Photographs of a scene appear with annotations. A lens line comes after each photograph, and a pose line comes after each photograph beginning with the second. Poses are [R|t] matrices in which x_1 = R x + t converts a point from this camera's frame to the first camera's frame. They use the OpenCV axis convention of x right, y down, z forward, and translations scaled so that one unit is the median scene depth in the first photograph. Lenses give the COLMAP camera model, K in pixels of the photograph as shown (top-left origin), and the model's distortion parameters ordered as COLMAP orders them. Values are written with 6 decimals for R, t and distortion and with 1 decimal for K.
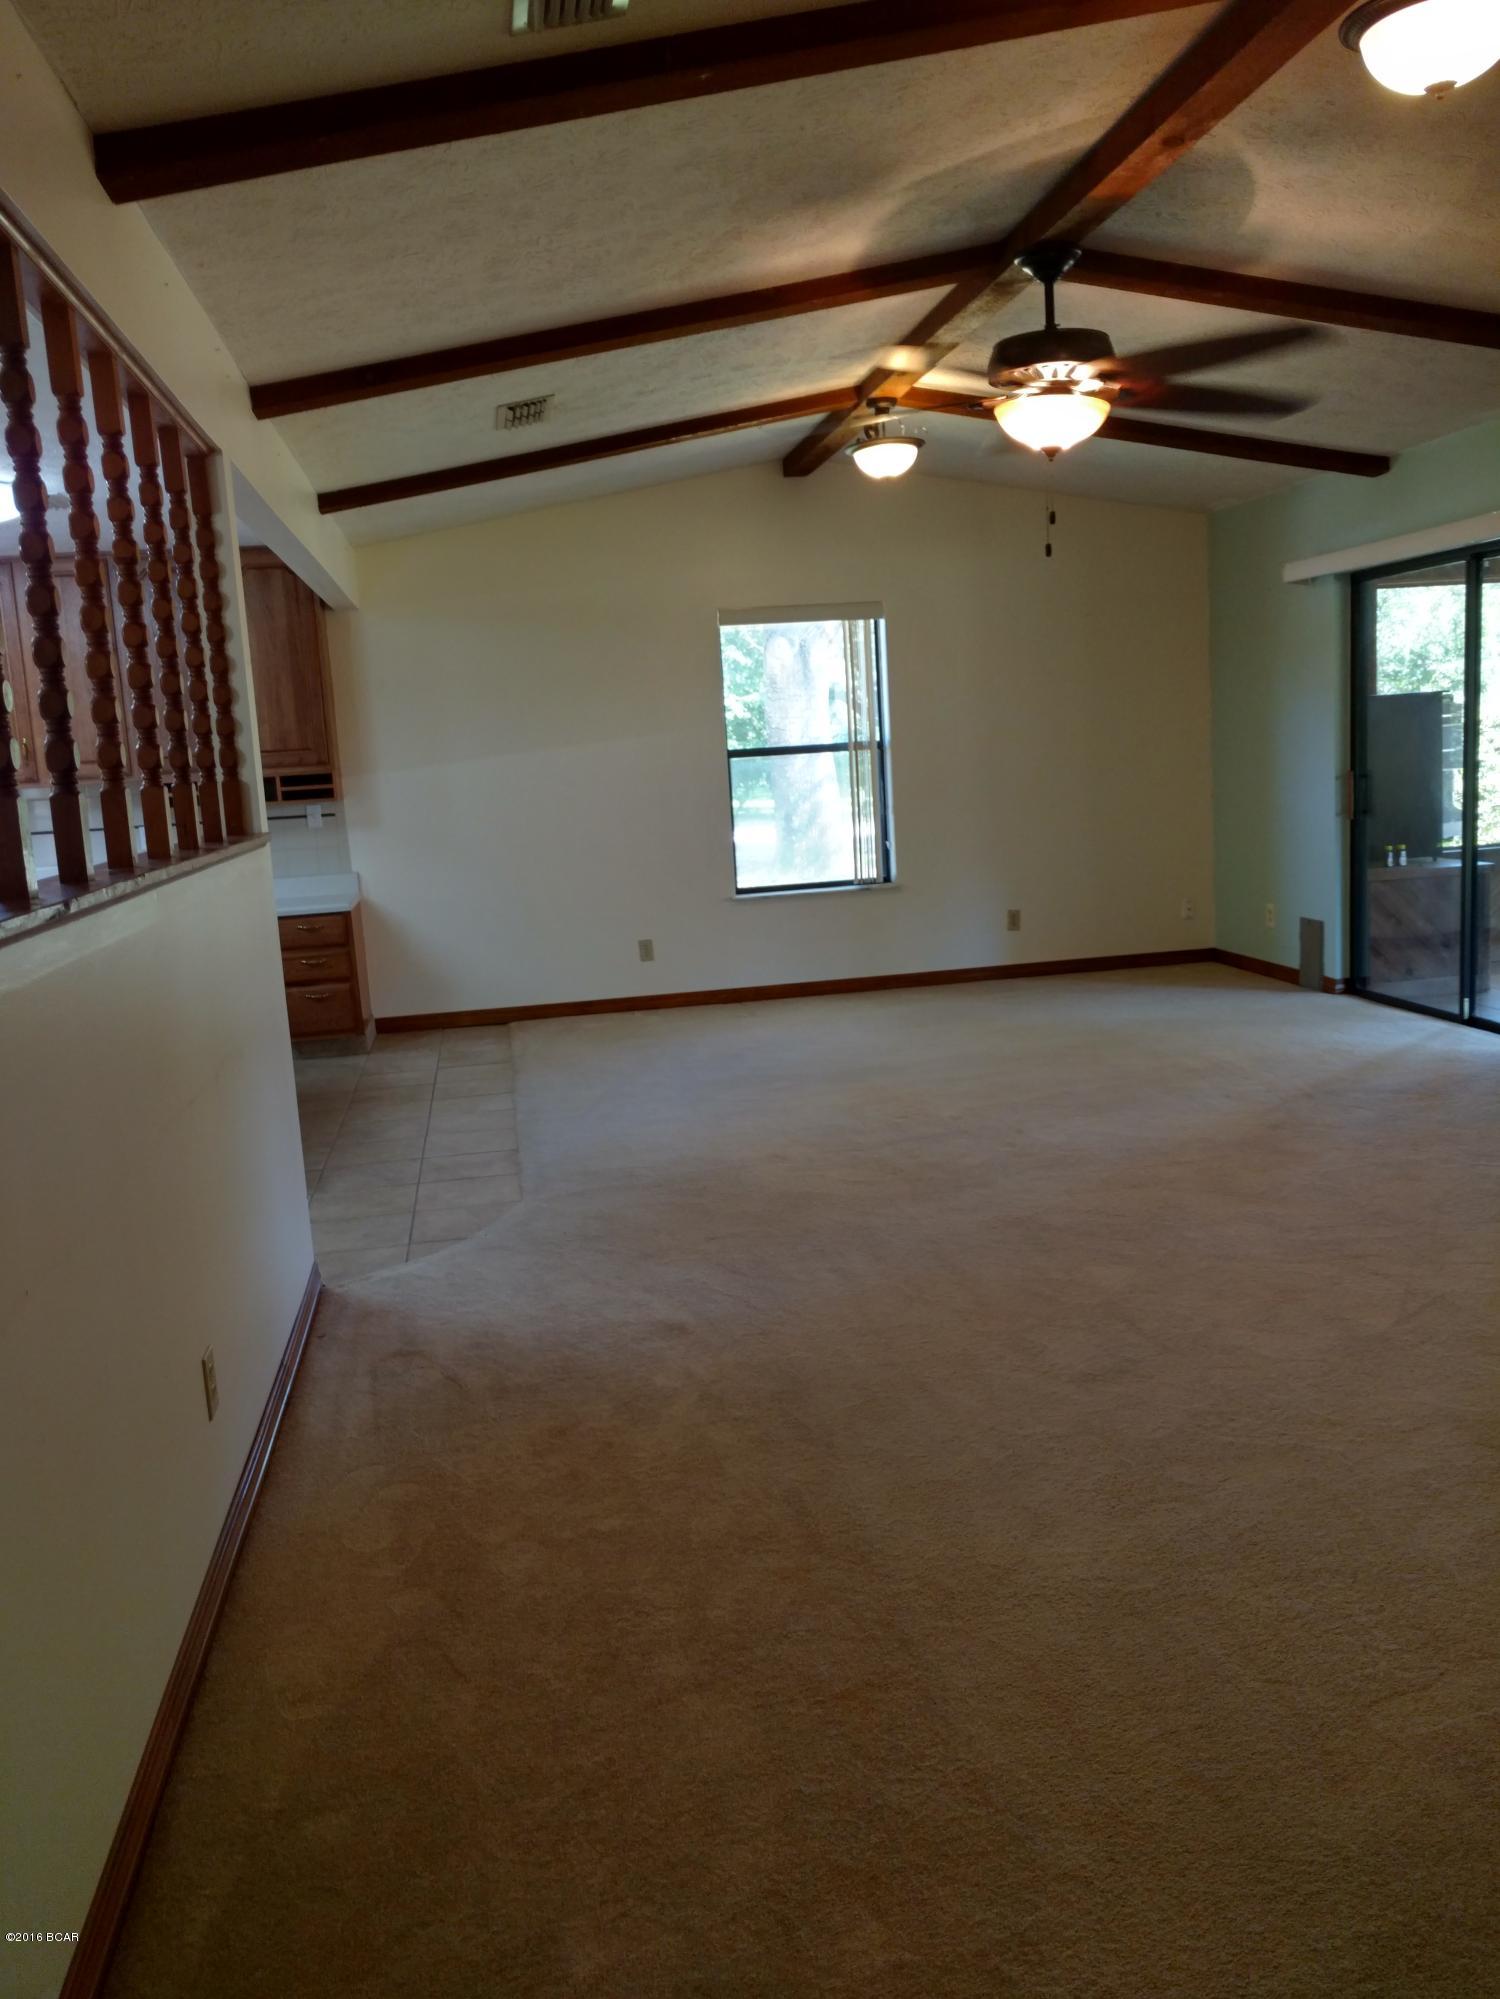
lens RADIAL K [[1578.9, 0, 752.0], [0, 1578.9, 1070.2], [0, 0, 1]] dist [-0.011169, 0.041175]
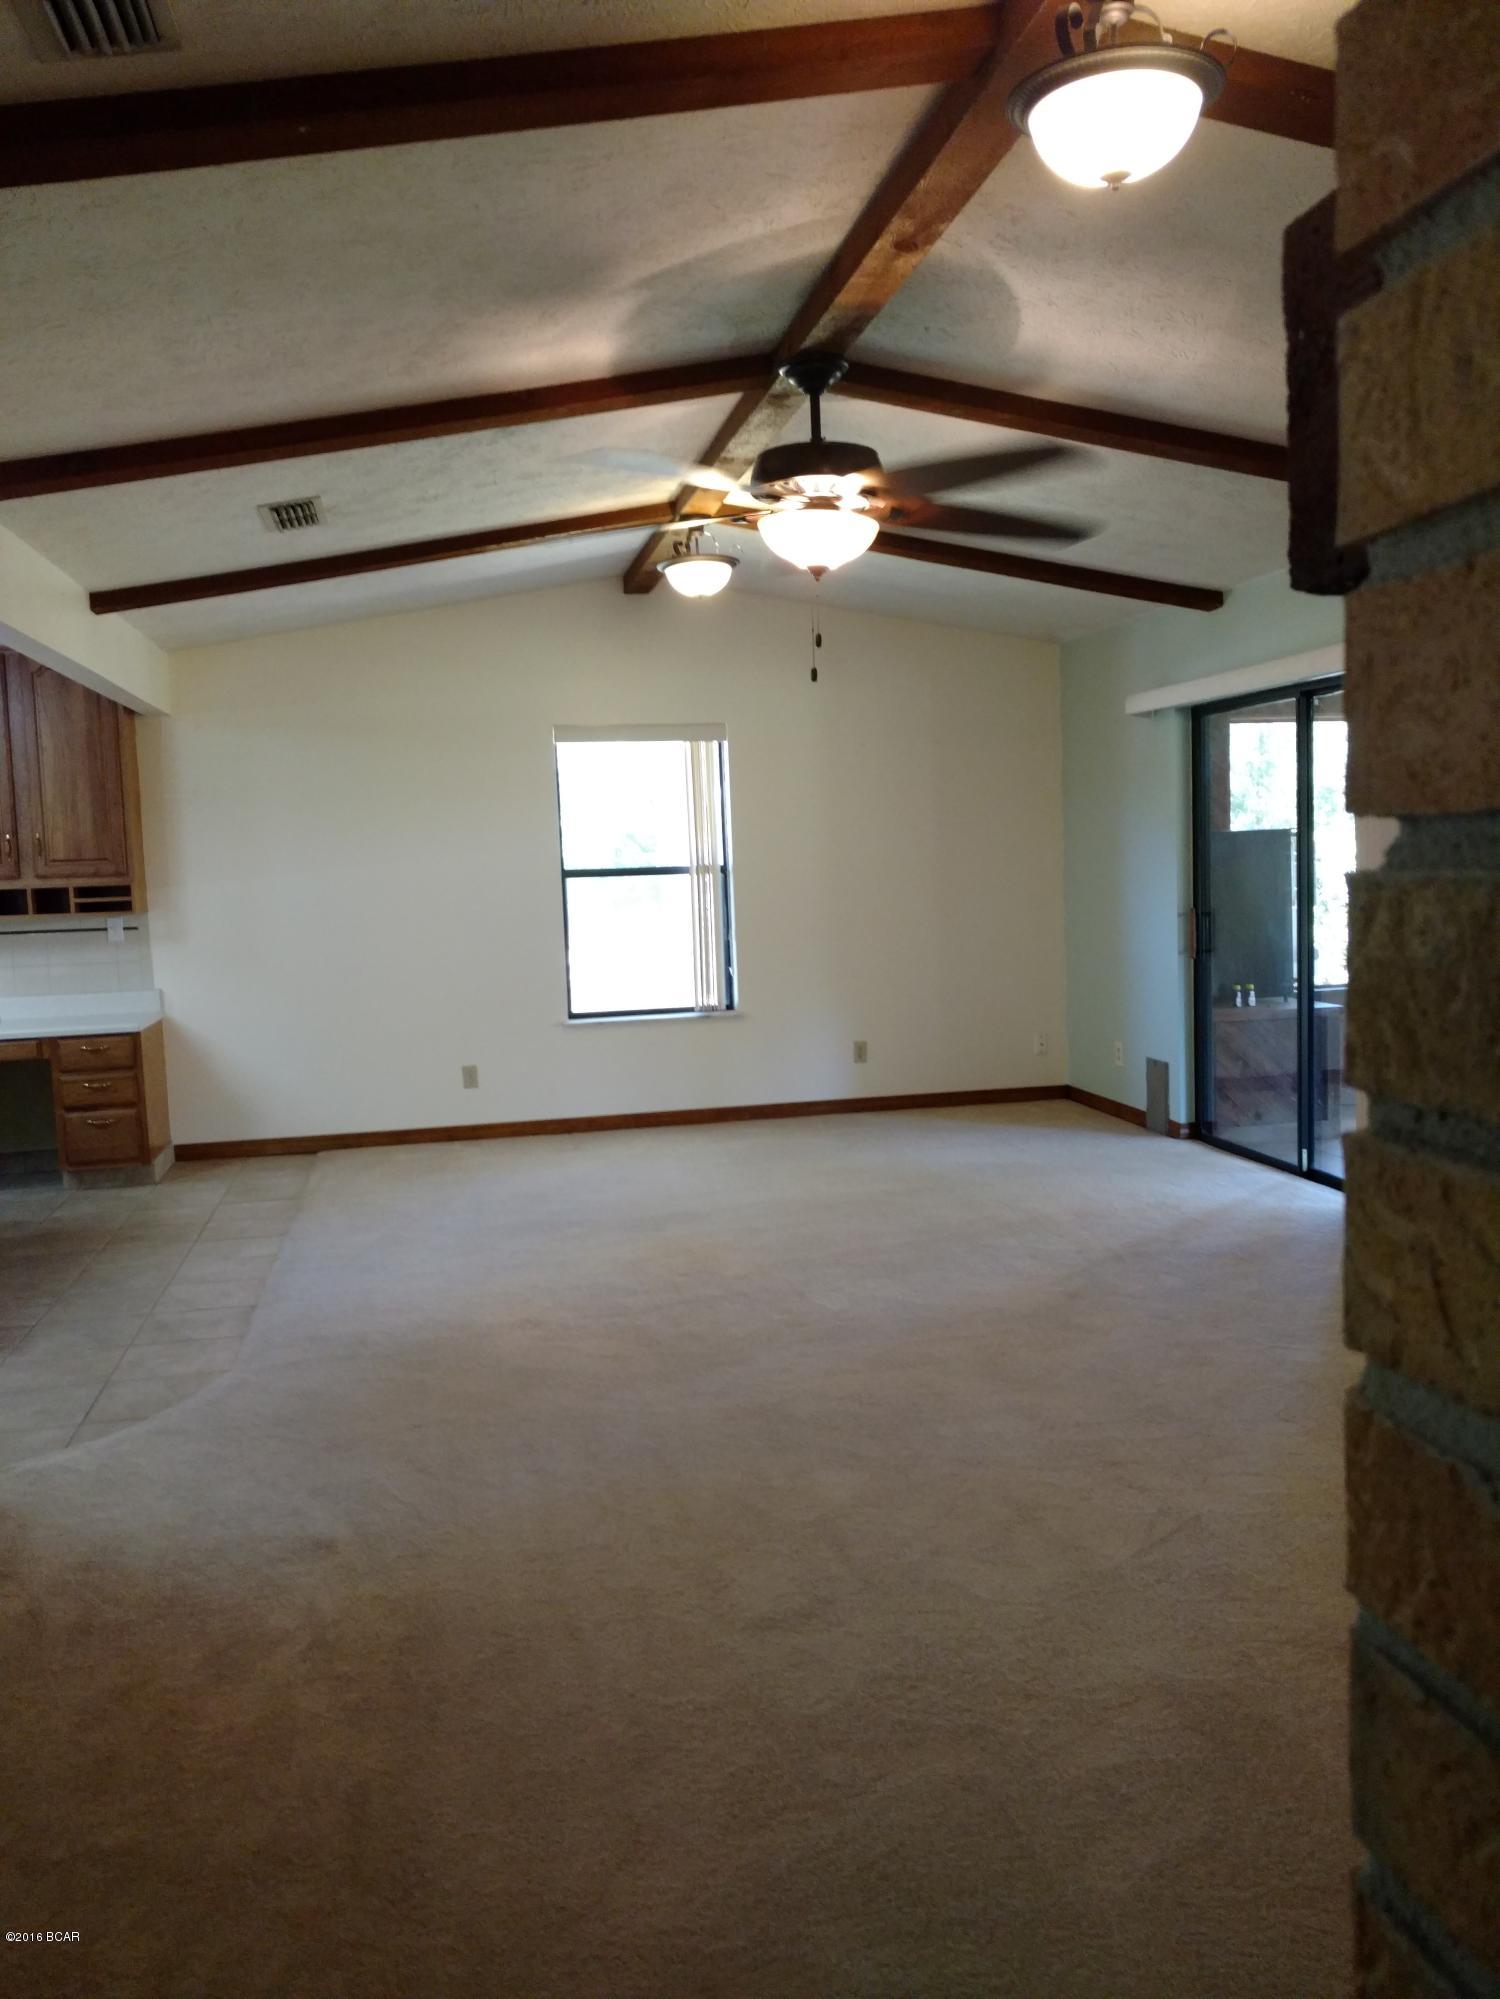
lens RADIAL K [[1578.9, 0, 752.0], [0, 1578.9, 1070.2], [0, 0, 1]] dist [-0.011169, 0.041175]
pose [[0.998965, 0.018758, 0.041448, 0.096438], [-0.015835, 0.997439, -0.069751, -0.026042], [-0.042650, 0.069023, 0.996703, 0.076268]]
